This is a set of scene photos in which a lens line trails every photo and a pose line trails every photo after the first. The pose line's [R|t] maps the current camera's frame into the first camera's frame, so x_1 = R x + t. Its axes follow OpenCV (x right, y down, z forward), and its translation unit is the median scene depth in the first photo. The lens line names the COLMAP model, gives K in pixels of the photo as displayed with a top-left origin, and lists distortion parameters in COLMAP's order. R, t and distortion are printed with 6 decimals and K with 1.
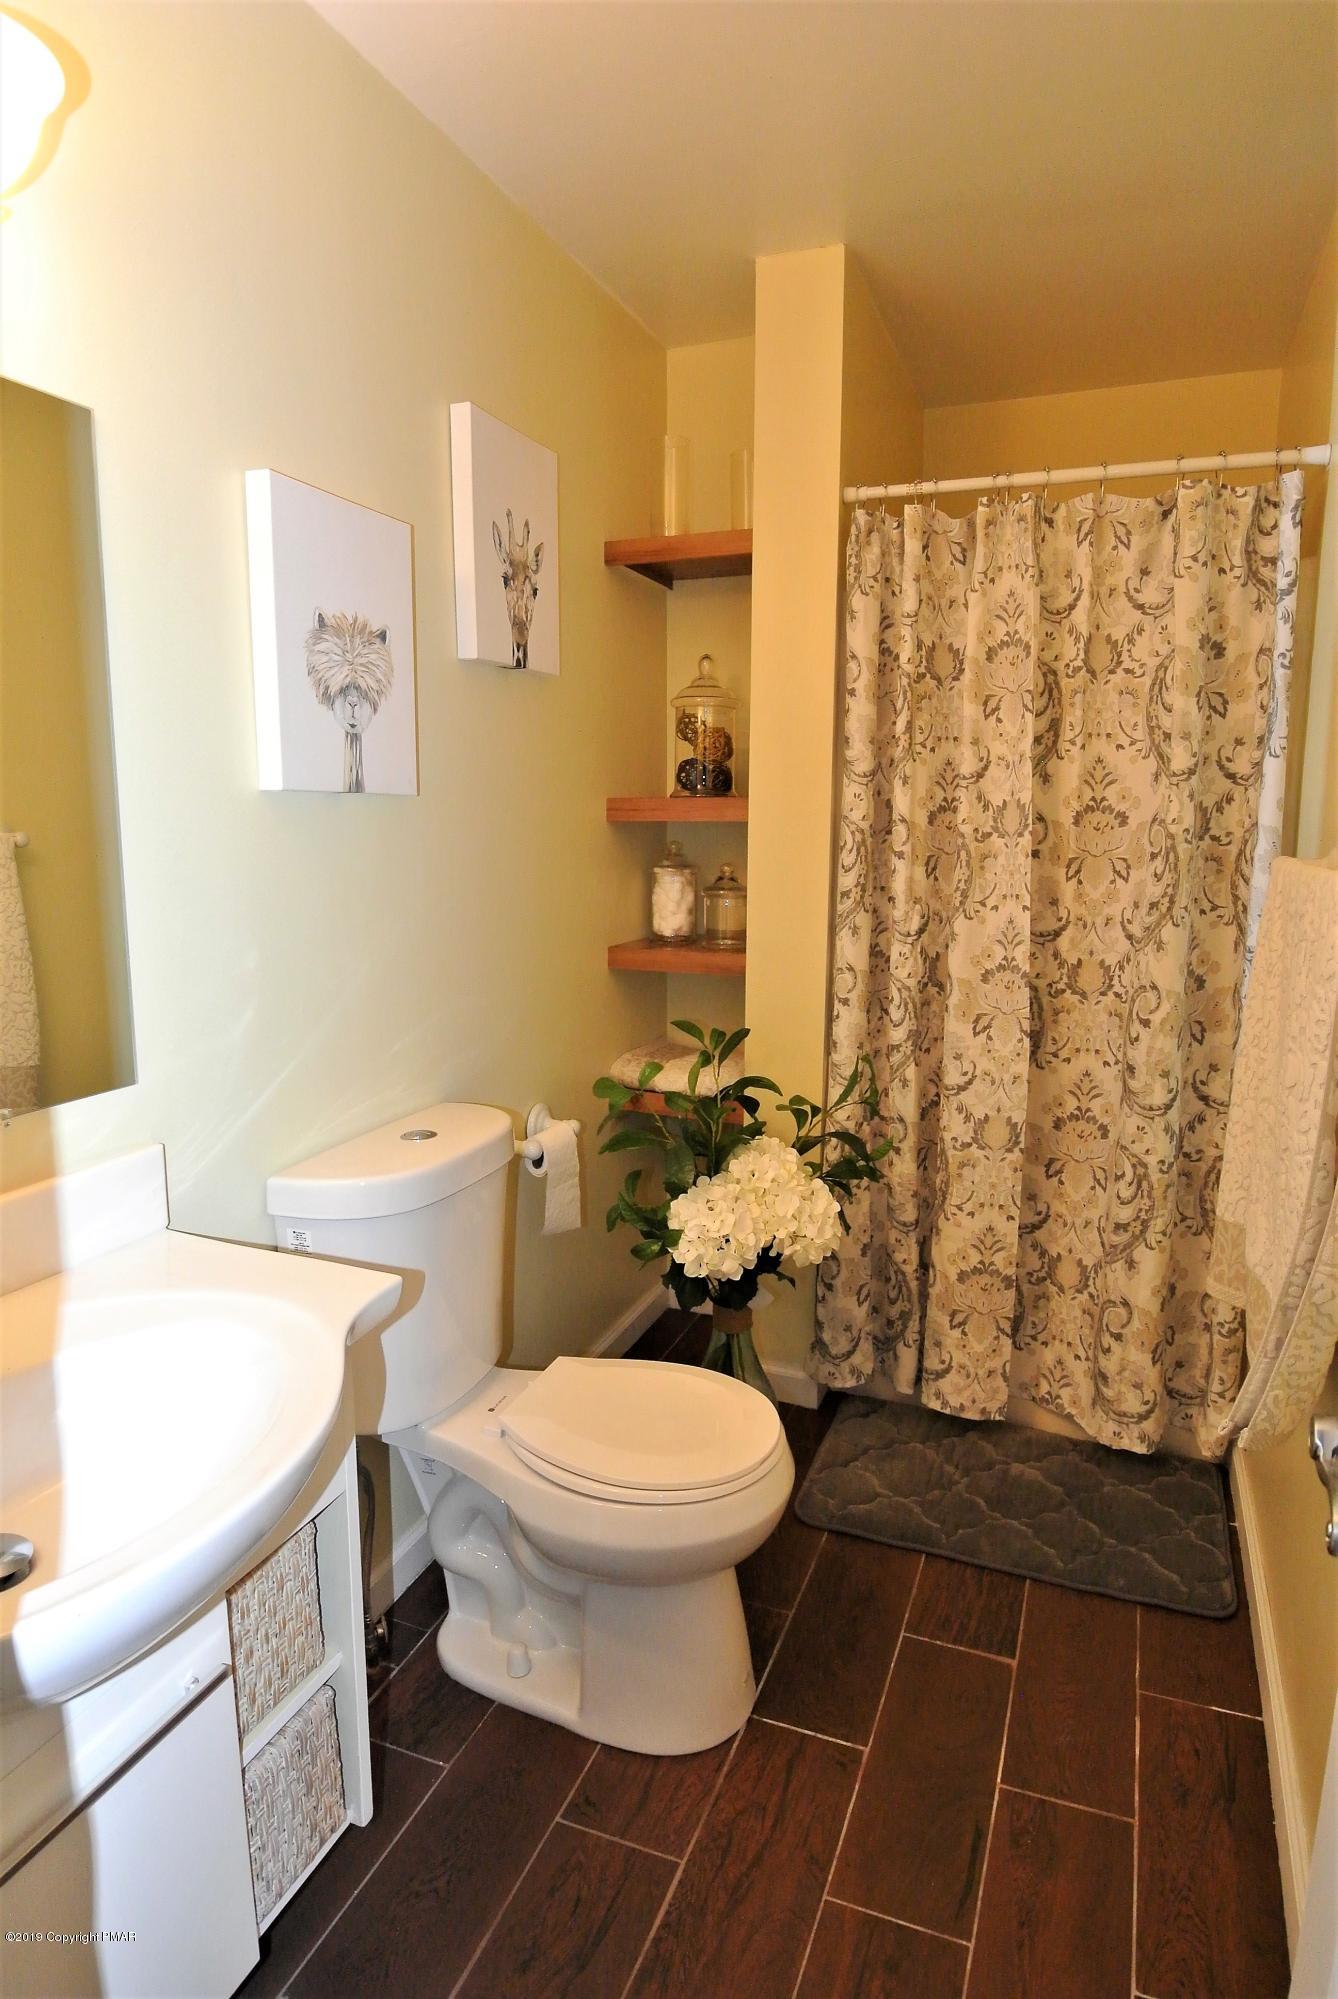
lens RADIAL K [[1116.0, 0, 688.0], [0, 1116.0, 996.4], [0, 0, 1]] dist [0.003552, -0.036374]
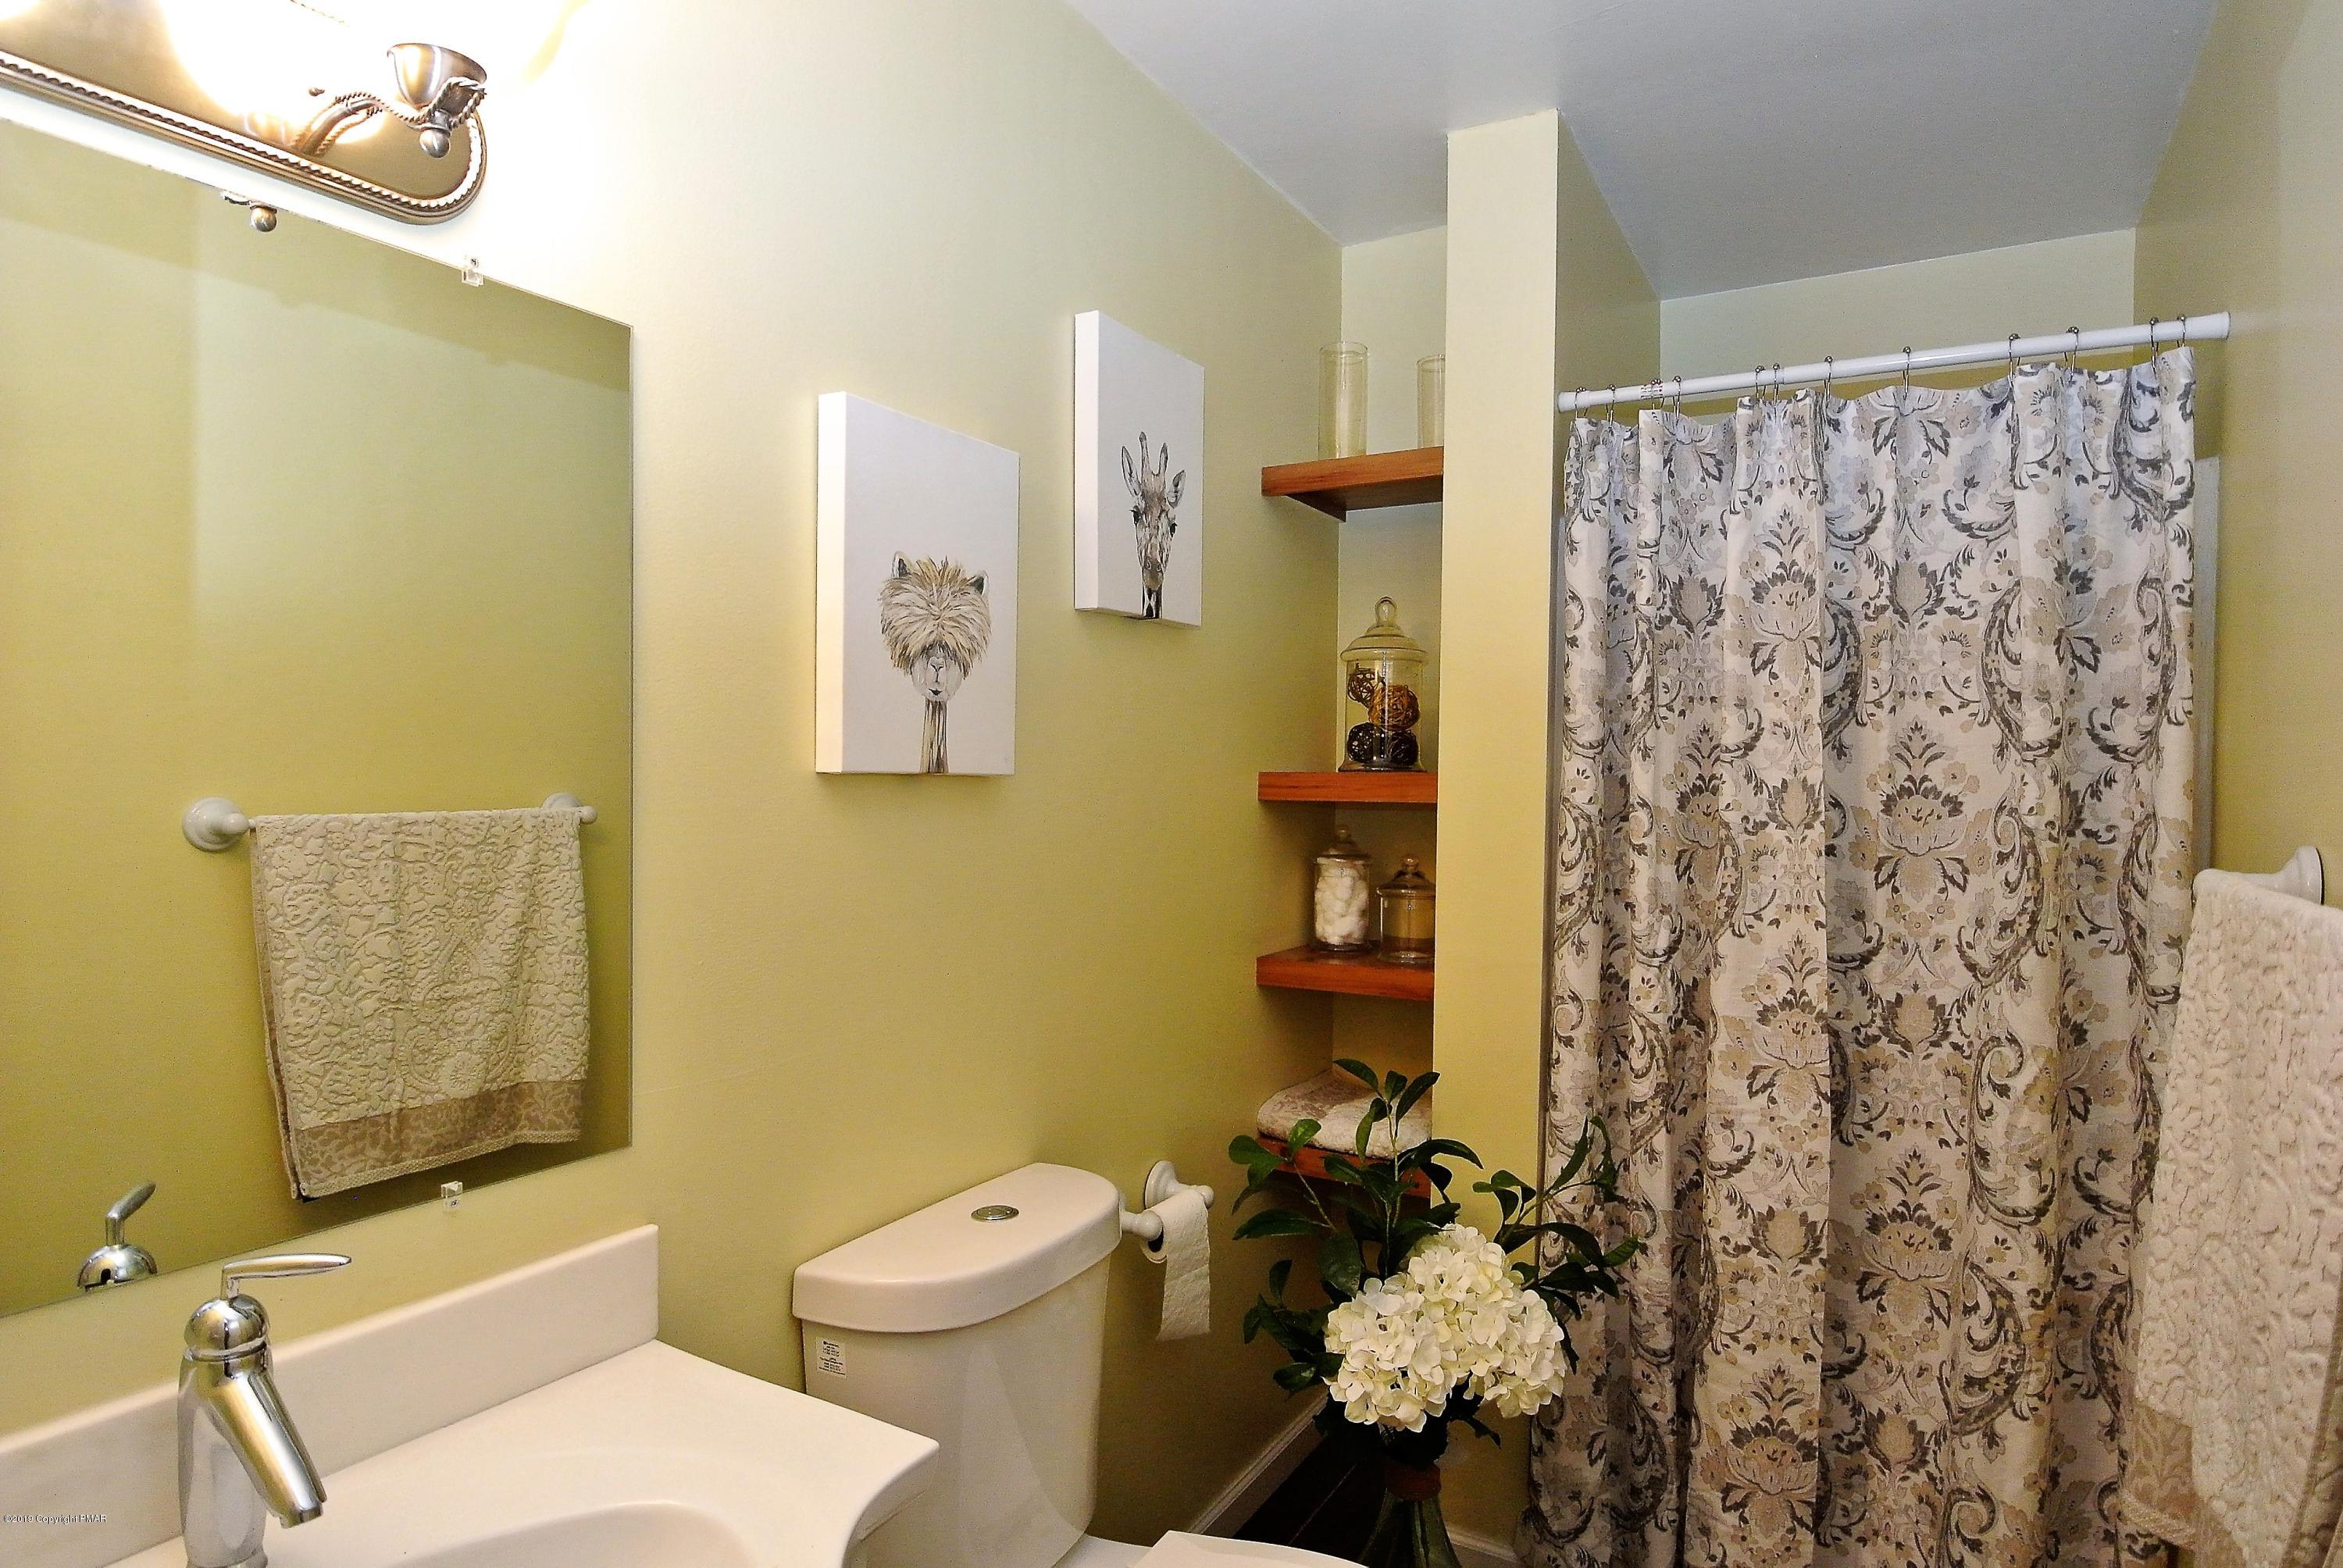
lens RADIAL K [[1307.9, 0, 1169.8], [0, 1307.9, 811.3], [0, 0, 1]] dist [0.003552, -0.036374]
pose [[0.988057, 0.008800, -0.153840, 0.011083], [-0.029183, 0.990987, -0.130743, -0.029531], [0.151303, 0.133671, 0.979408, 0.083603]]
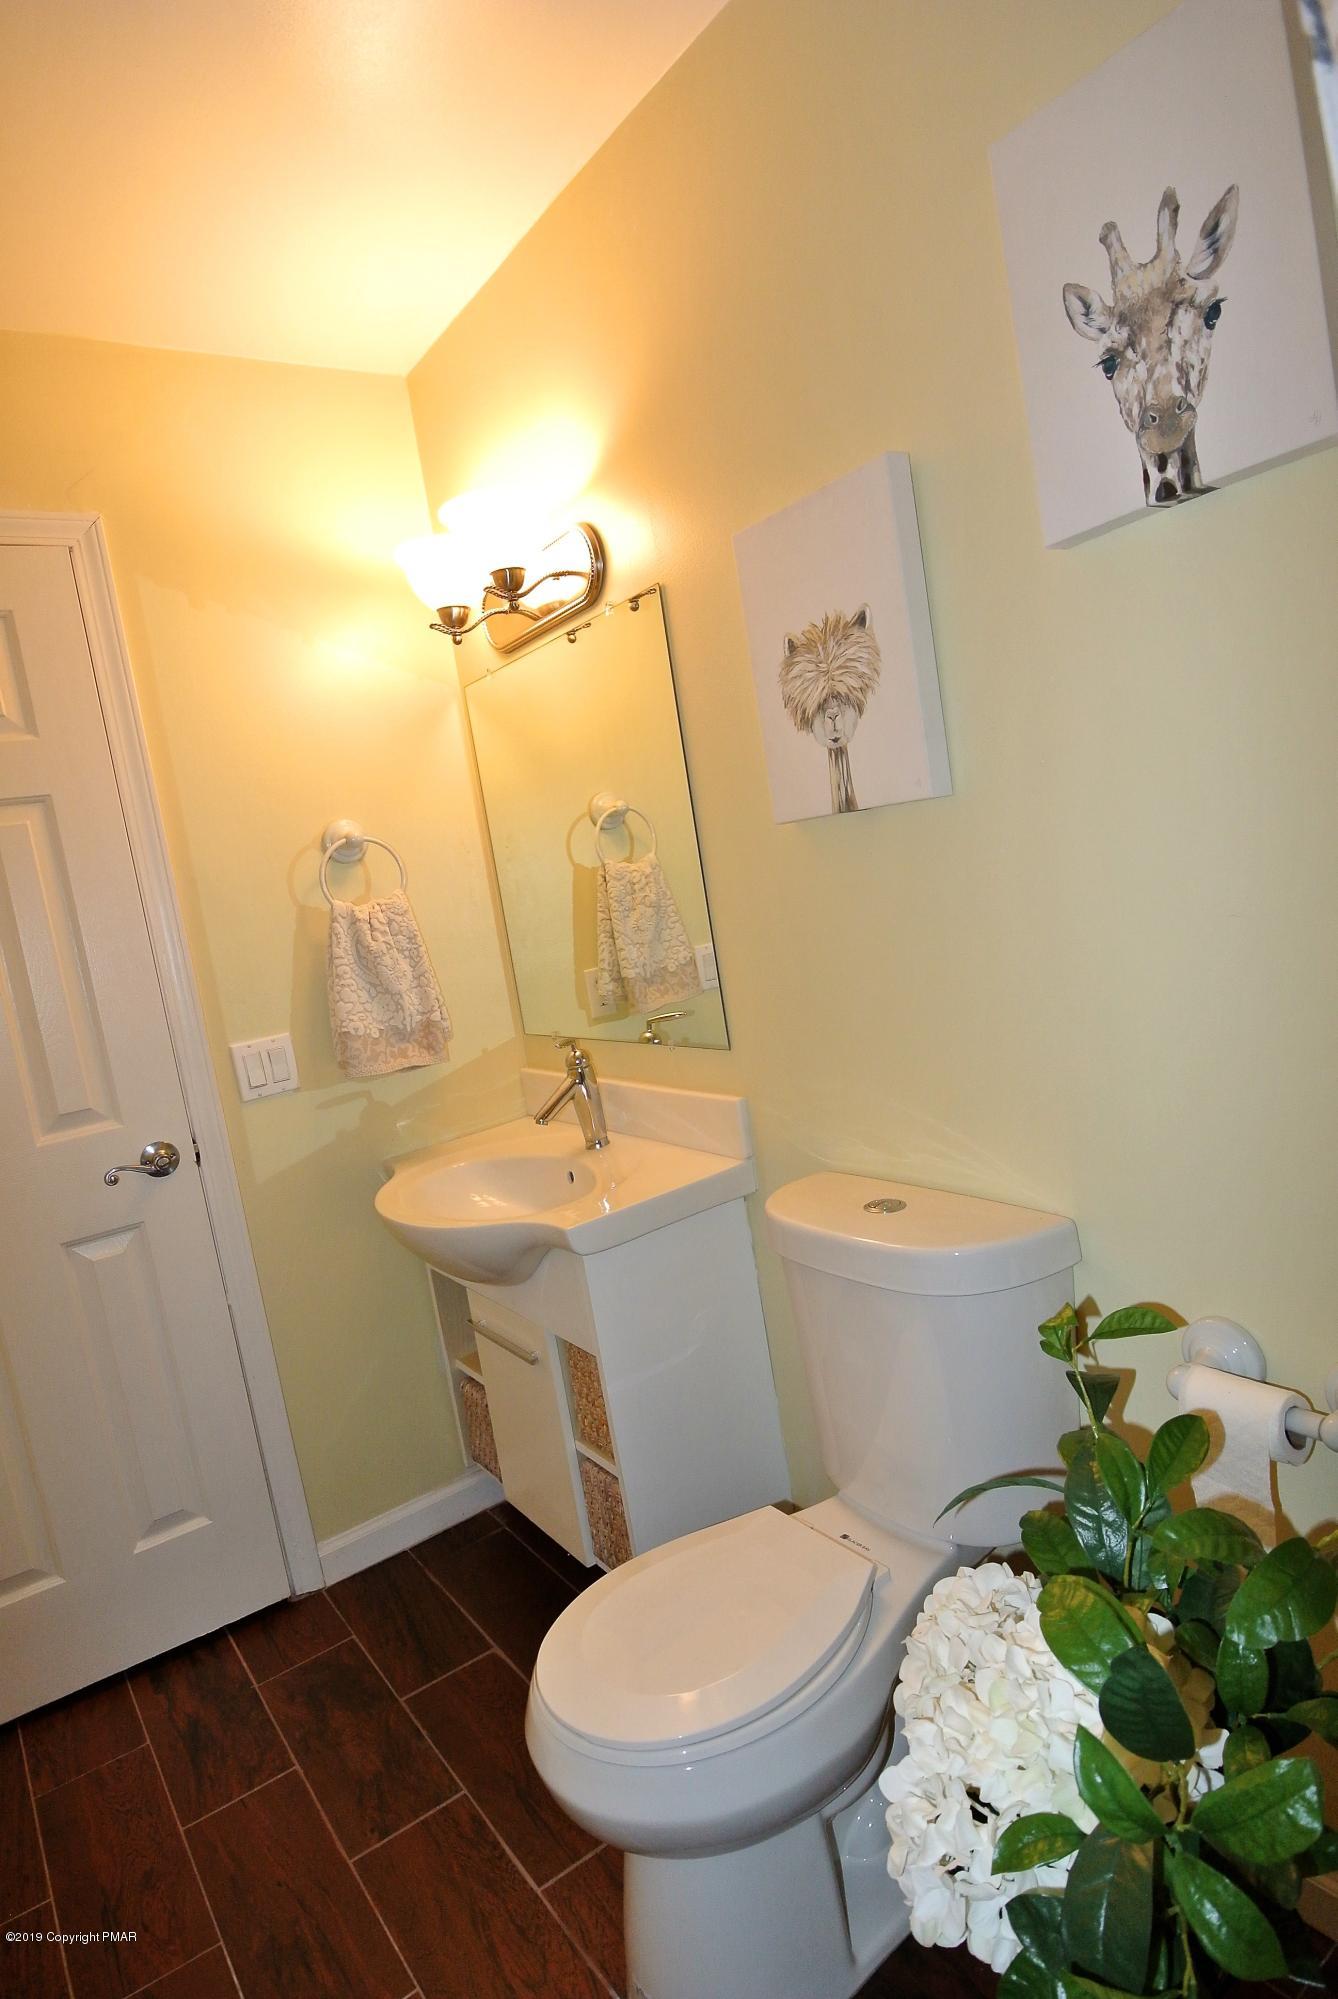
lens RADIAL K [[1116.0, 0, 688.0], [0, 1116.0, 996.4], [0, 0, 1]] dist [0.003552, -0.036374]
pose [[-0.543709, 0.176650, -0.820473, 0.430910], [0.014606, 0.979442, 0.201197, -0.174095], [0.839147, 0.097409, -0.535111, 1.100708]]
